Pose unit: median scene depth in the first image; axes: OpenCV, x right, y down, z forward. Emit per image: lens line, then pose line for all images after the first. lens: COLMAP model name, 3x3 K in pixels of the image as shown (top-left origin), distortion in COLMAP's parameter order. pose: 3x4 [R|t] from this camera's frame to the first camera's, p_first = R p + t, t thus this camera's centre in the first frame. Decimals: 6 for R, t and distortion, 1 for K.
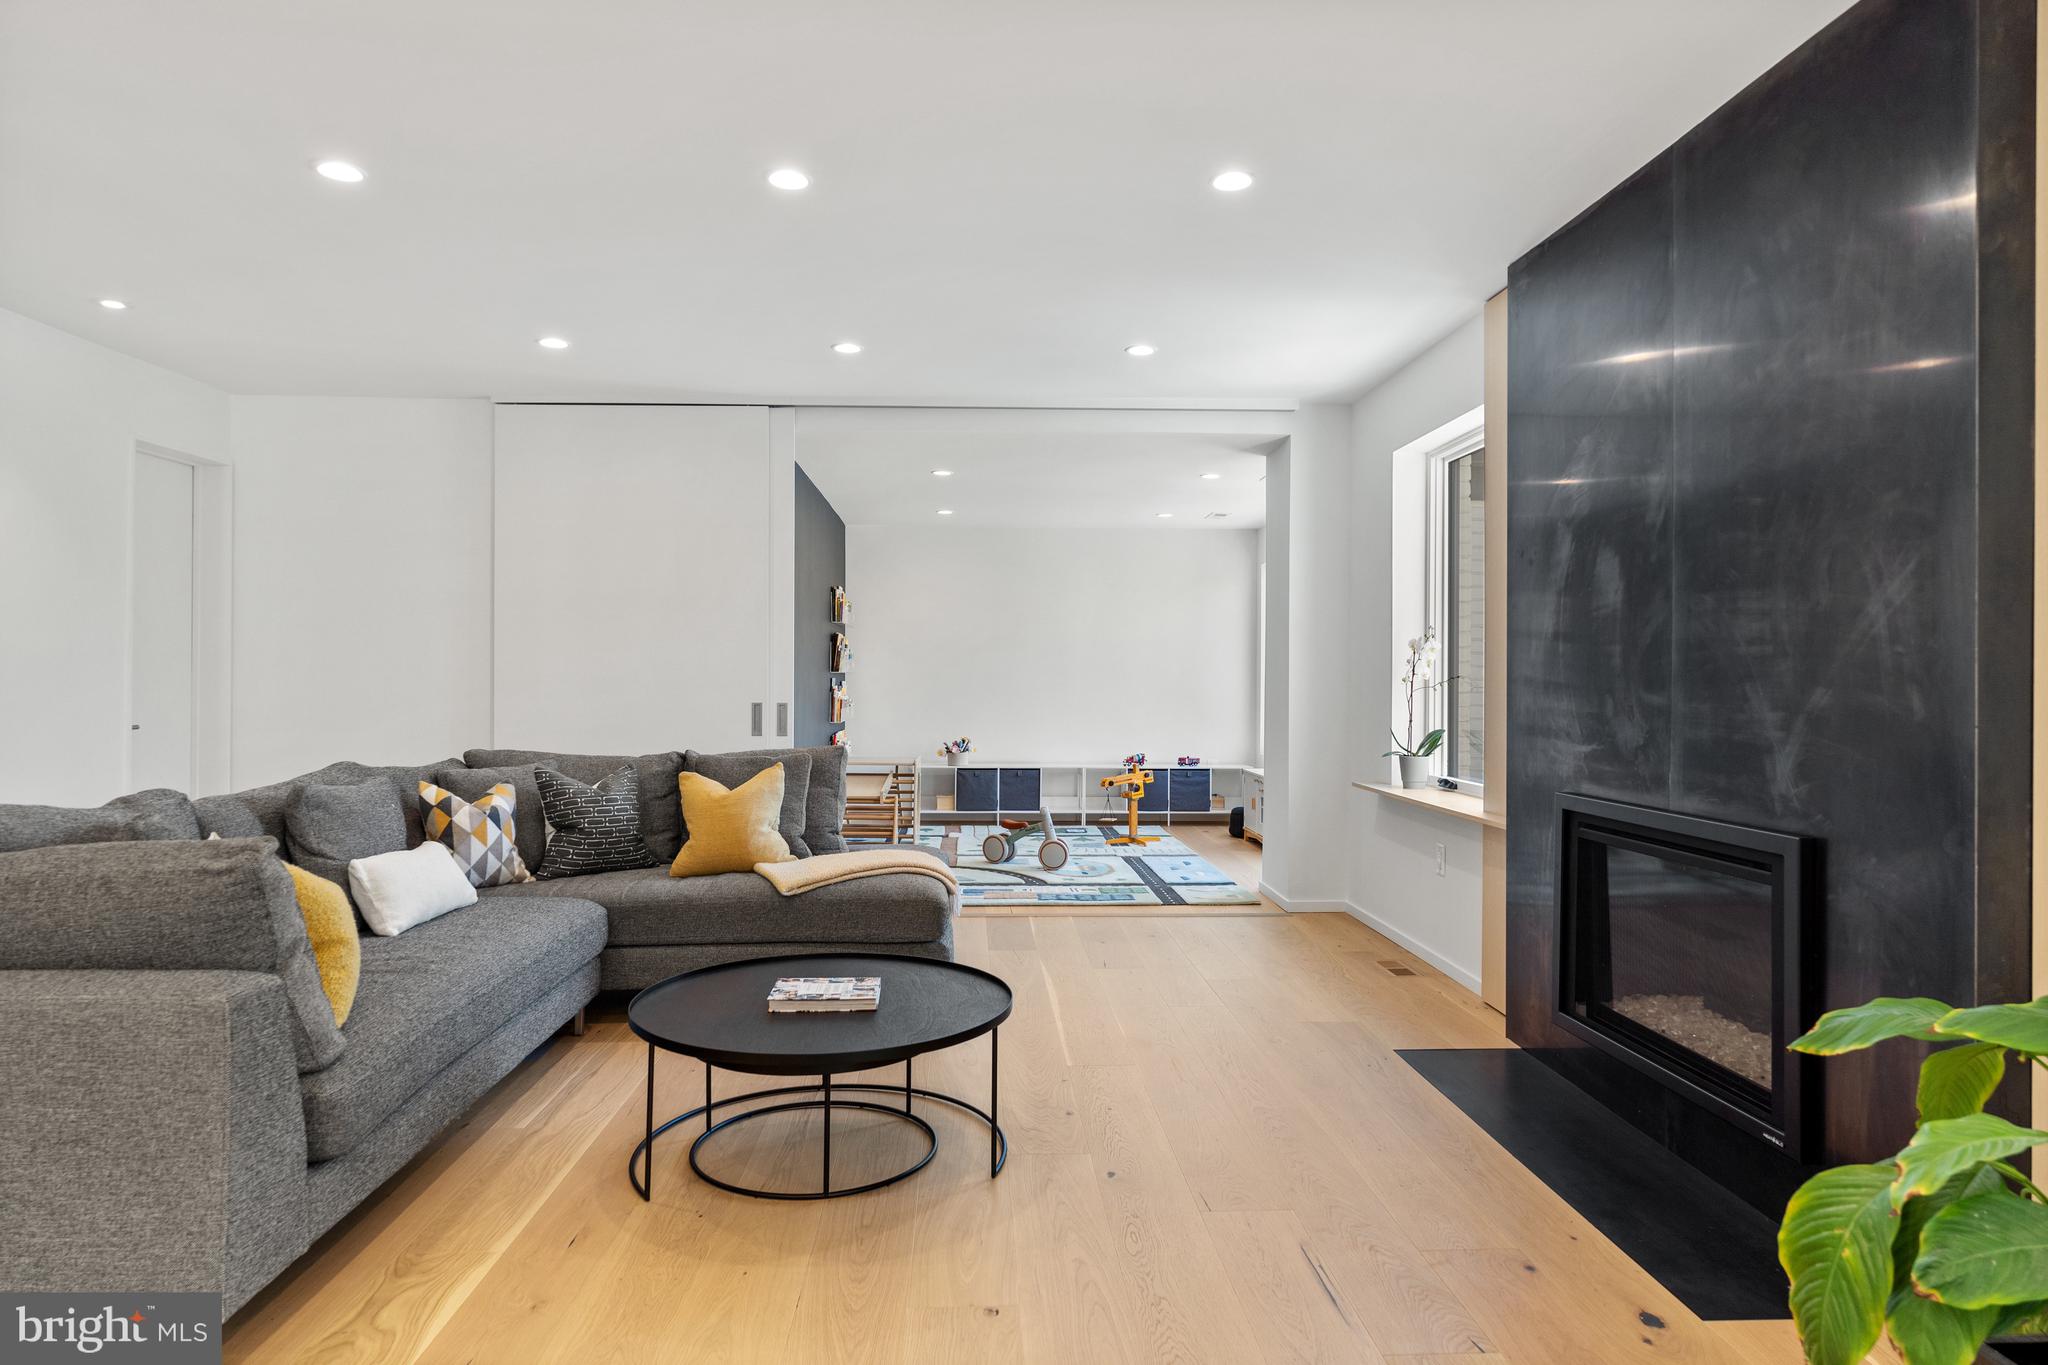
lens RADIAL K [[1196.8, 0, 1023.9], [0, 1196.8, 682.1], [0, 0, 1]] dist [-0.008410, -0.002987]
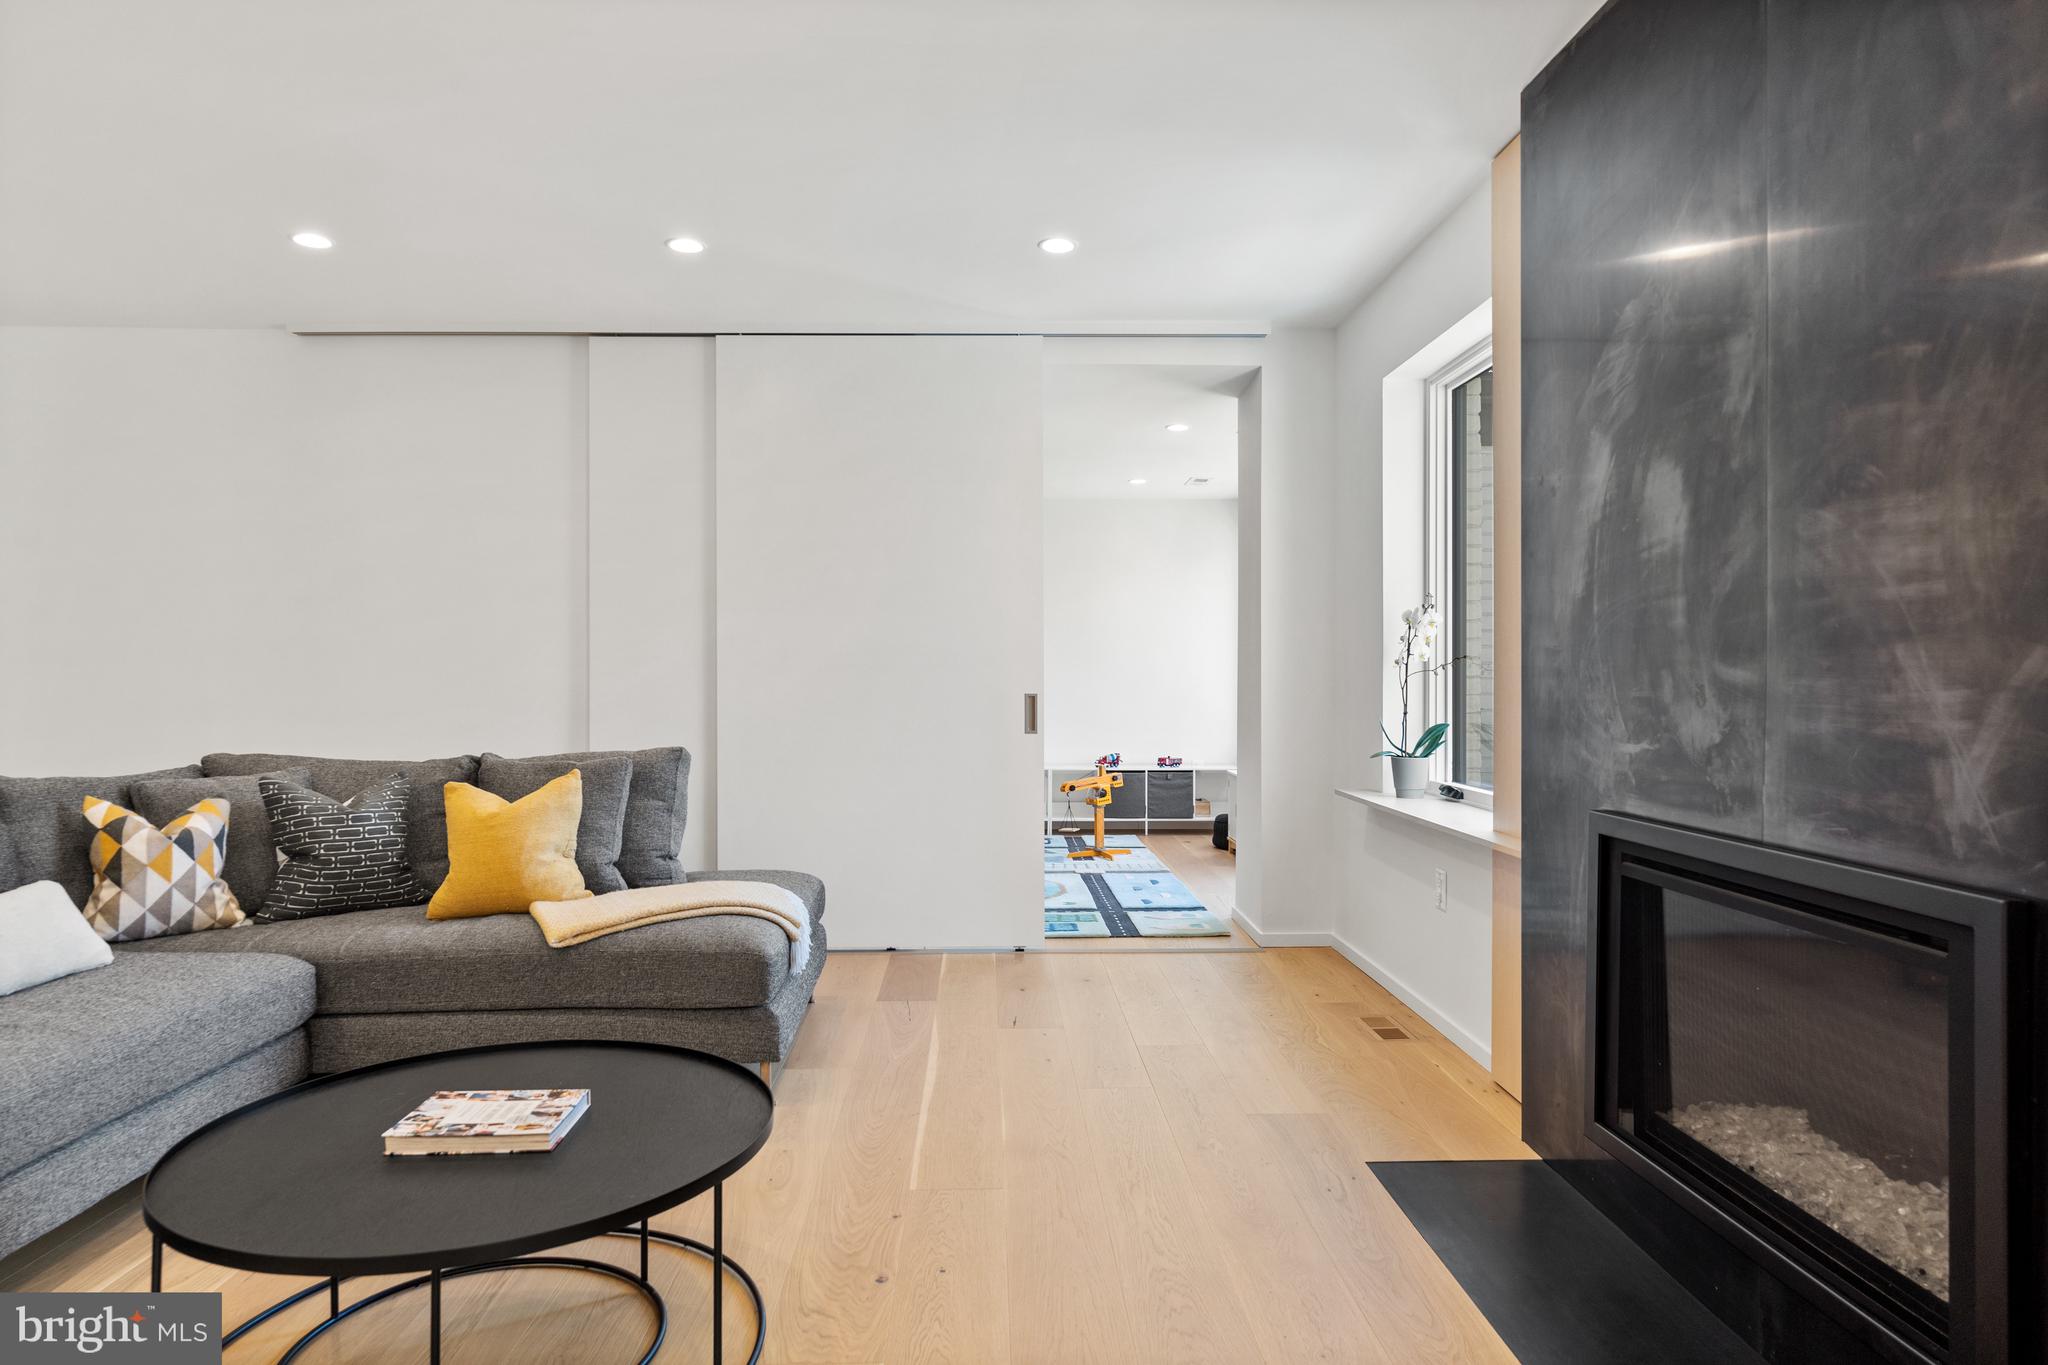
lens RADIAL K [[1219.6, 0, 1021.4], [0, 1219.6, 682.9], [0, 0, 1]] dist [-0.014295, 0.006687]
pose [[0.999854, -0.004921, -0.016343, 0.102990], [0.004976, 0.999982, 0.003310, 0.010841], [0.016326, -0.003391, 0.999861, 0.233594]]
